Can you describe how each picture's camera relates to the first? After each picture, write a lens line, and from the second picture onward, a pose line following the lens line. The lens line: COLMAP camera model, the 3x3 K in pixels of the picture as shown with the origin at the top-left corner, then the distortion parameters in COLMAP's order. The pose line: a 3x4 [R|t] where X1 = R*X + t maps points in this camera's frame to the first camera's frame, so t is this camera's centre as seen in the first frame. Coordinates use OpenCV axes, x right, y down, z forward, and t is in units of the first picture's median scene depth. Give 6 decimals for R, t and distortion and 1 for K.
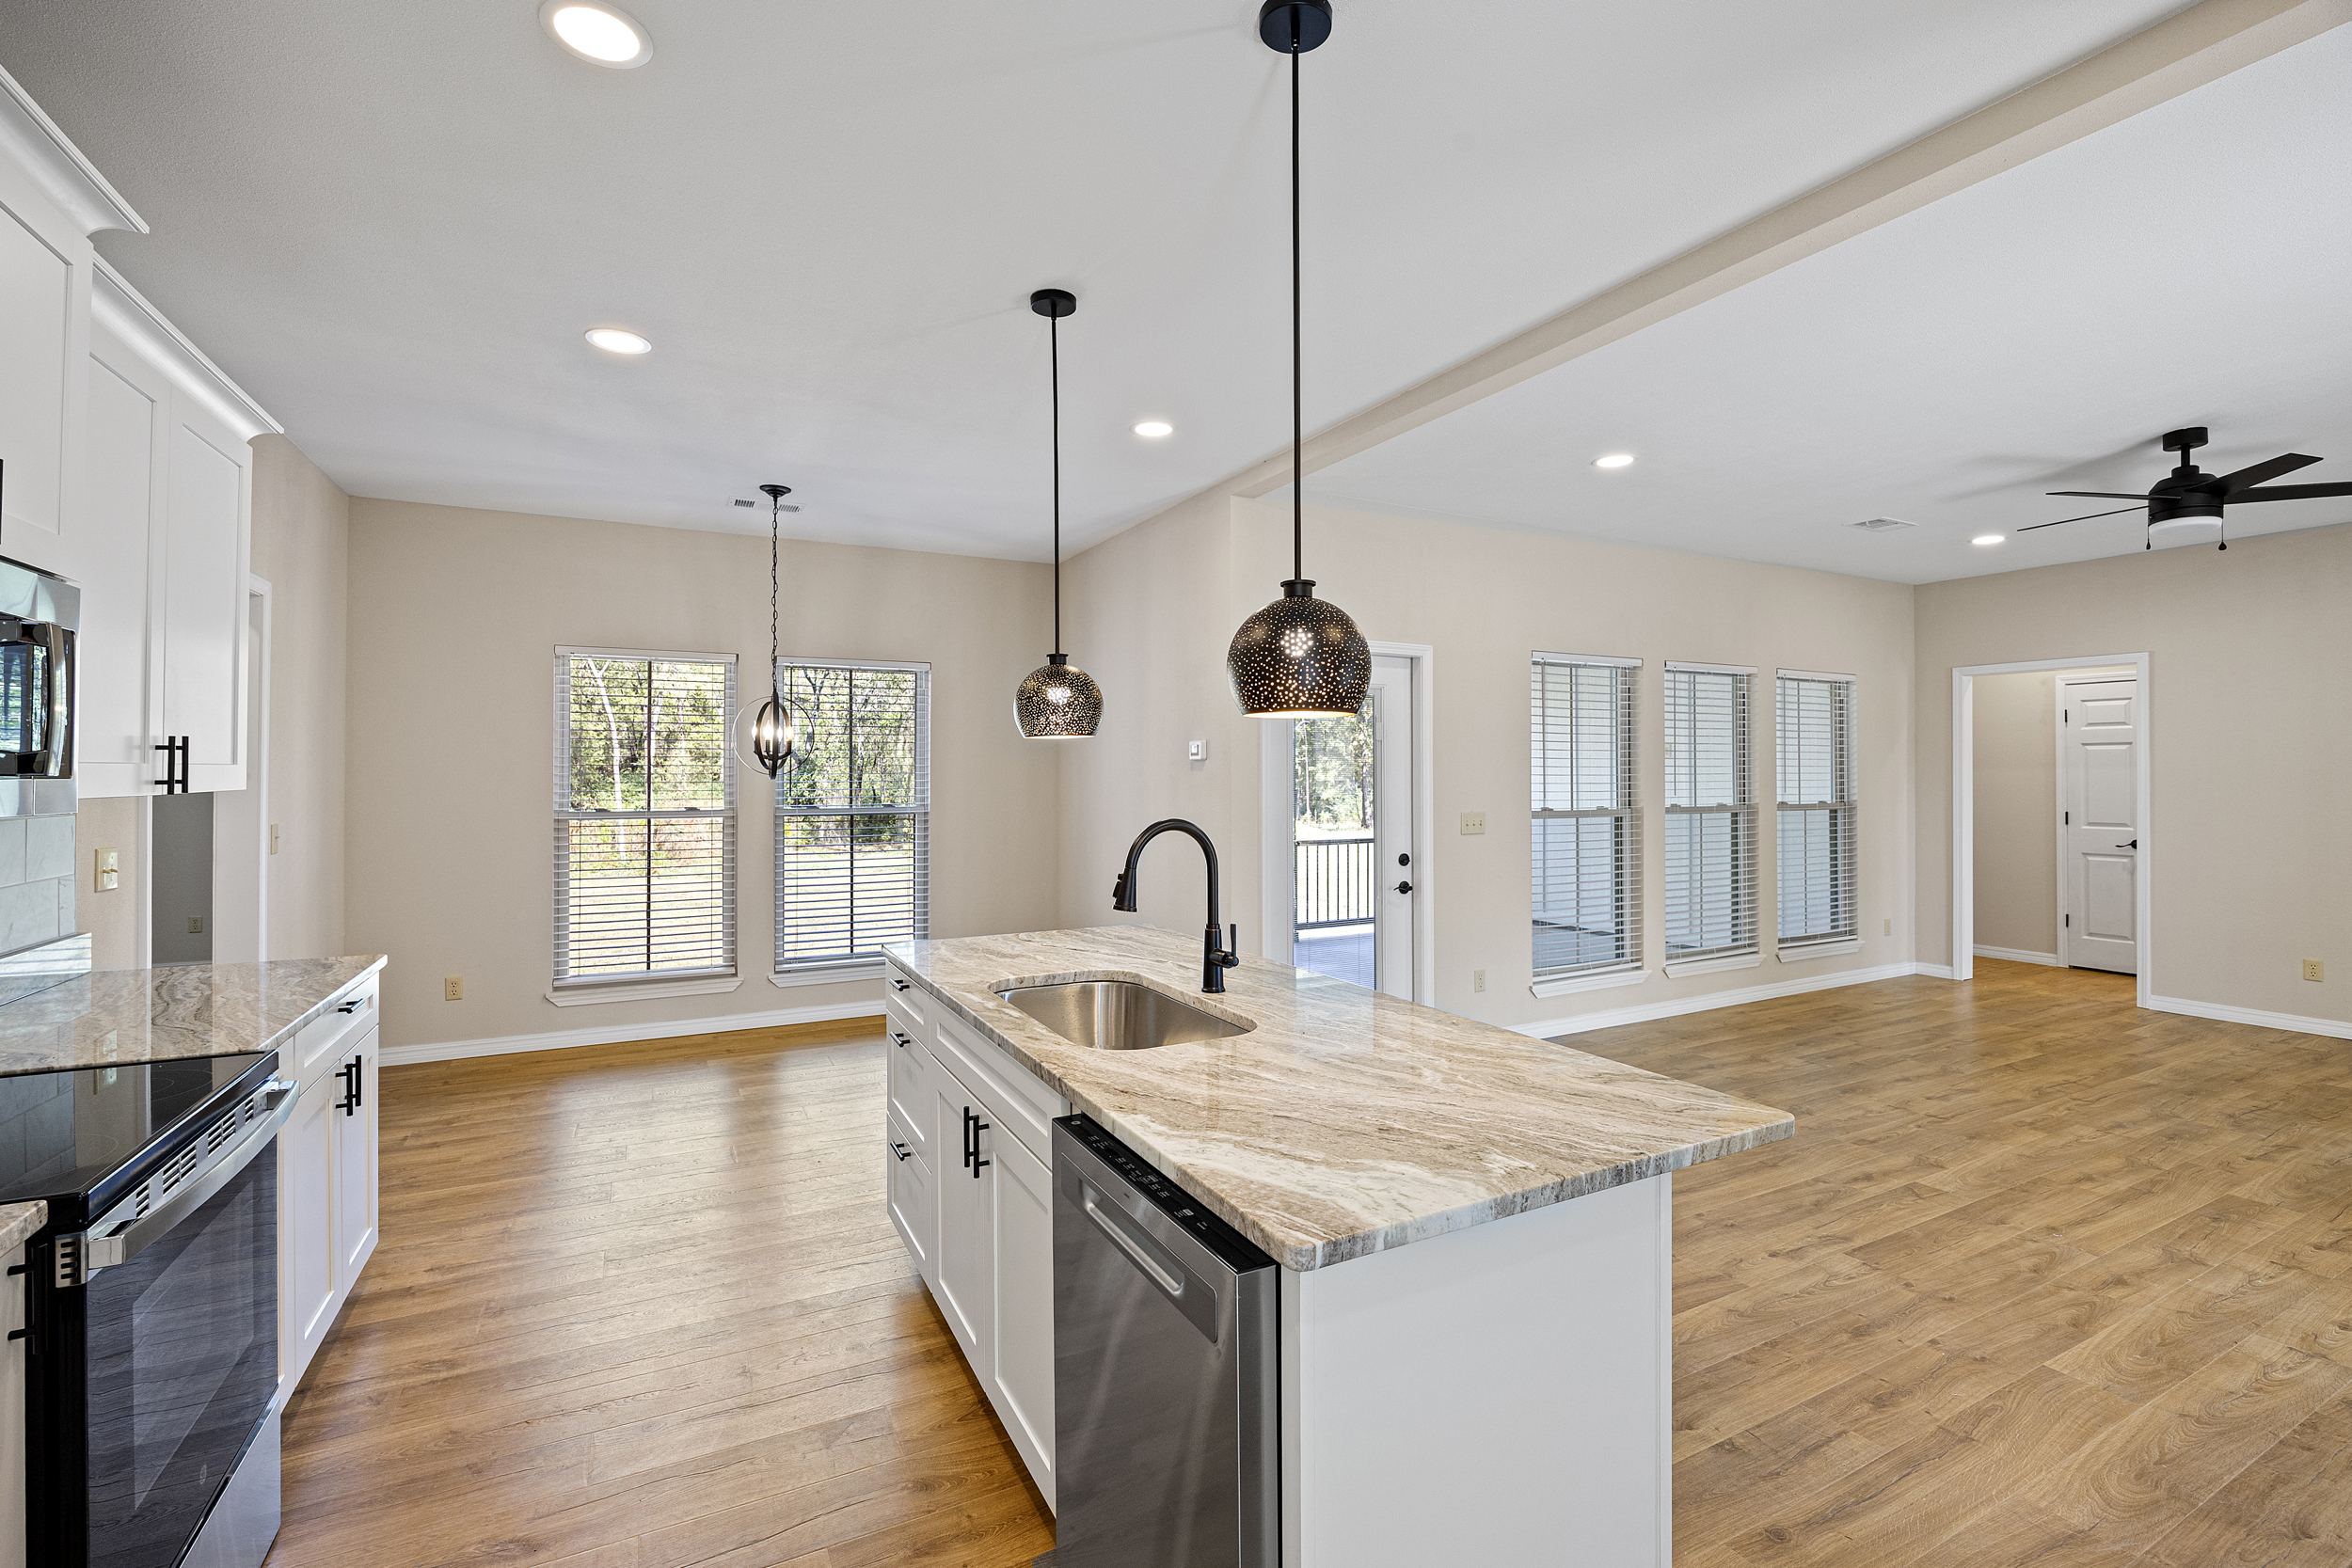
lens RADIAL K [[1032.4, 0, 1194.9], [0, 1032.4, 762.8], [0, 0, 1]] dist [-0.018510, 0.003977]
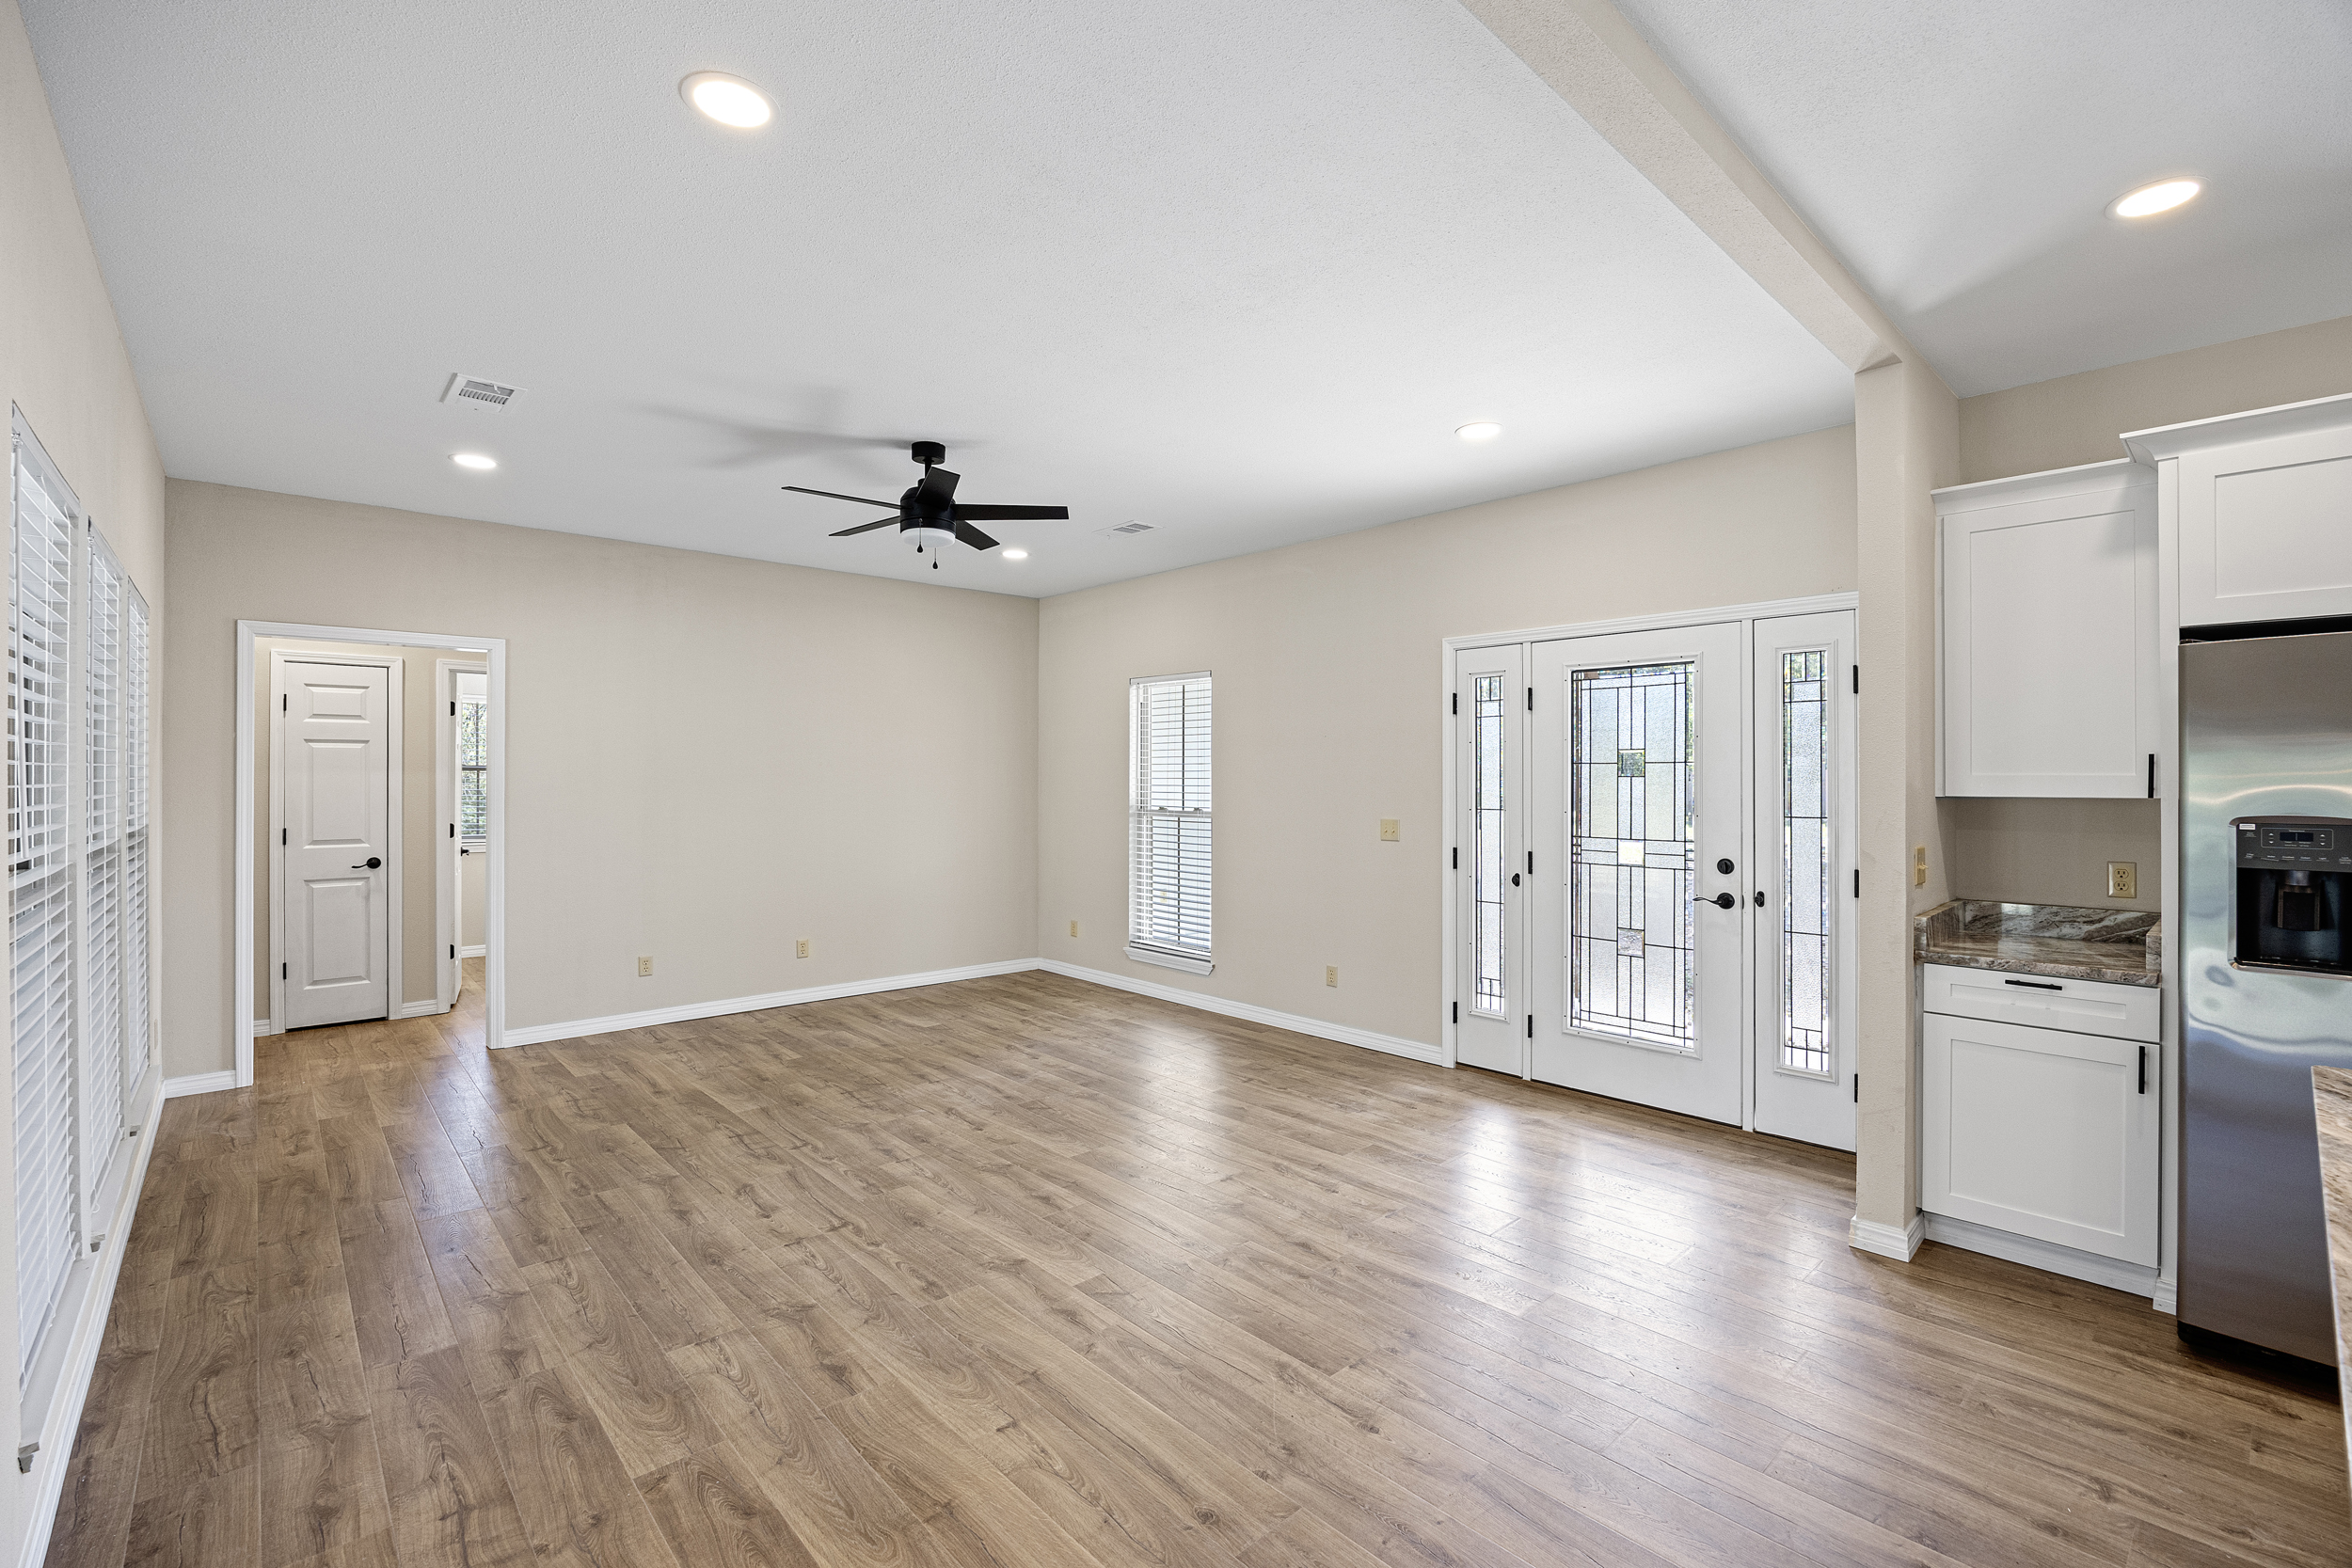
lens RADIAL K [[1032.4, 0, 1179.8], [0, 1032.4, 772.8], [0, 0, 1]] dist [-0.018510, 0.003977]
pose [[-0.245704, 0.002928, 0.969340, -0.094605], [-0.010301, 0.999931, -0.005631, 0.006189], [-0.969290, -0.011368, -0.245657, 0.996543]]
